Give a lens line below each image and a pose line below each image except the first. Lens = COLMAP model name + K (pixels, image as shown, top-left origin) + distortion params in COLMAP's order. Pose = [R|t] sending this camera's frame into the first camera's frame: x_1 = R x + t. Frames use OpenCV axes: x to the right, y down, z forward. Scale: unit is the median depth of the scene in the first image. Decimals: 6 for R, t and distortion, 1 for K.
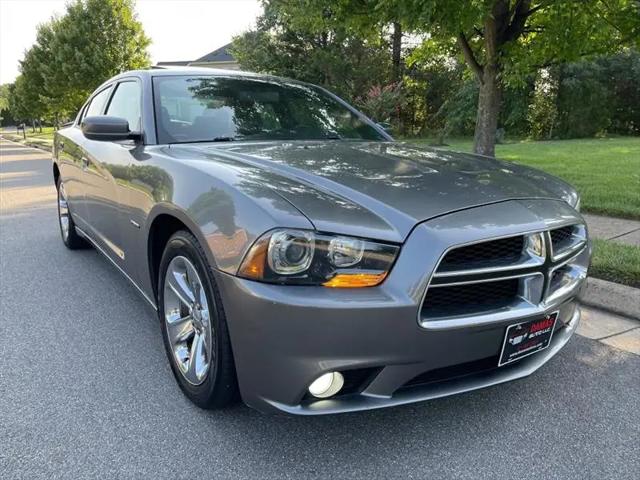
lens RADIAL K [[482.9, 0, 324.2], [0, 482.9, 237.5], [0, 0, 1]] dist [0.076845, -0.114088]
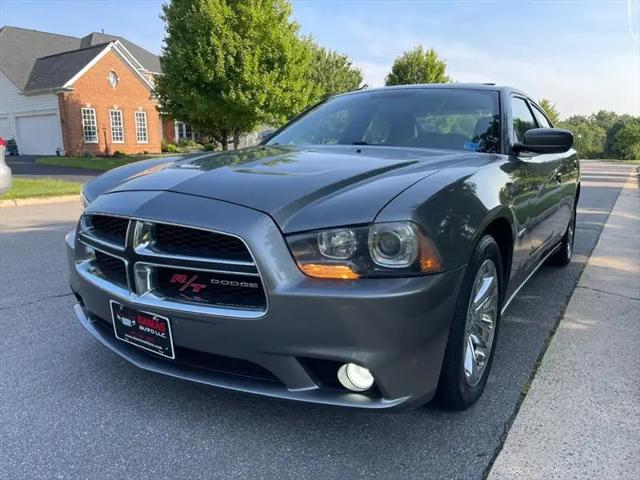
lens RADIAL K [[482.9, 0, 312.9], [0, 482.9, 236.5], [0, 0, 1]] dist [0.076845, -0.114088]
pose [[0.368548, 0.157969, -0.916088, 0.709187], [-0.216336, 0.972974, 0.080745, -0.065896], [0.904086, 0.168424, 0.392762, 0.445750]]
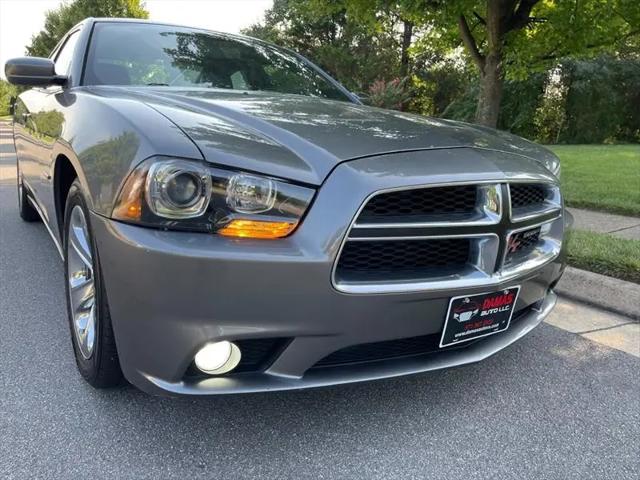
lens RADIAL K [[482.9, 0, 324.7], [0, 482.9, 239.8], [0, 0, 1]] dist [0.076845, -0.114088]
pose [[0.999135, 0.040544, -0.009257, 0.078709], [-0.040521, 0.999175, 0.002581, 0.042965], [0.009354, -0.002204, 0.999954, 0.087365]]
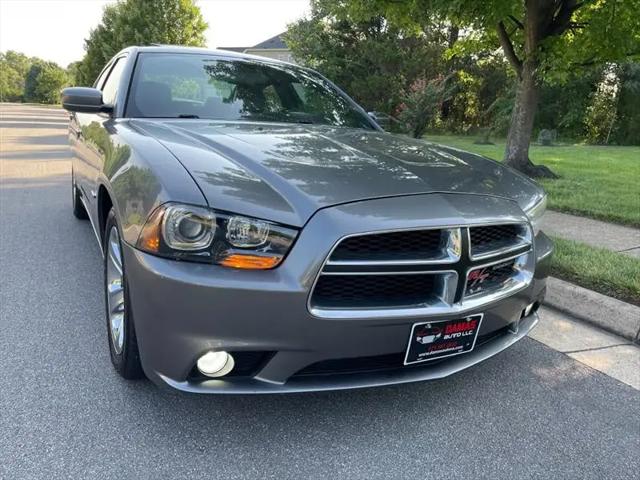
lens RADIAL K [[482.9, 0, 321.1], [0, 482.9, 237.6], [0, 0, 1]] dist [0.076845, -0.114088]
pose [[0.992000, 0.077960, -0.099288, 0.129500], [-0.076269, 0.996872, 0.020717, 0.003626], [0.100593, -0.012979, 0.994843, 0.017055]]
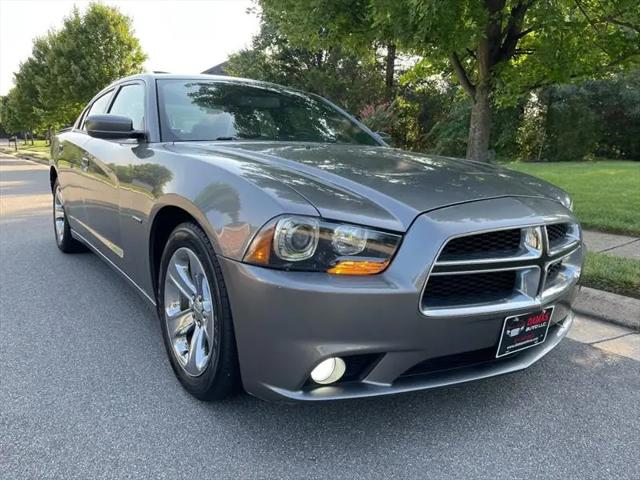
lens RADIAL K [[482.9, 0, 325.0], [0, 482.9, 237.4], [0, 0, 1]] dist [0.076845, -0.114088]
pose [[0.999632, 0.017918, 0.020380, -0.012271], [-0.017114, 0.999093, -0.038984, 0.028163], [-0.021060, 0.038621, 0.999032, -0.009557]]
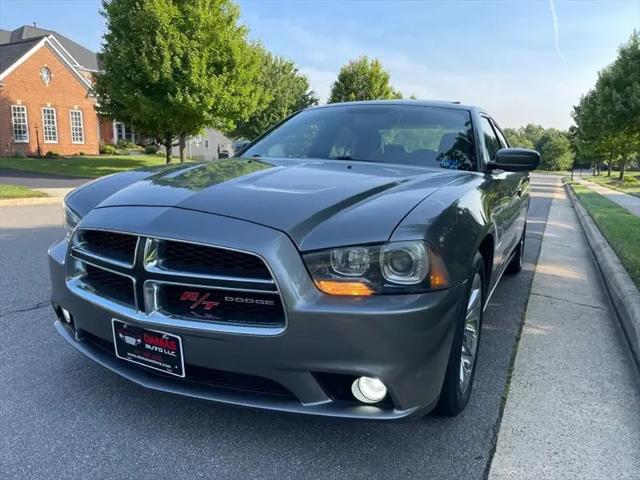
lens RADIAL K [[485.2, 0, 315.9], [0, 485.2, 242.1], [0, 0, 1]] dist [0.056527, -0.080065]
pose [[0.477750, 0.158854, -0.864014, 0.690569], [-0.226136, 0.972610, 0.053780, -0.063315], [0.848892, 0.169691, 0.500587, 0.379760]]
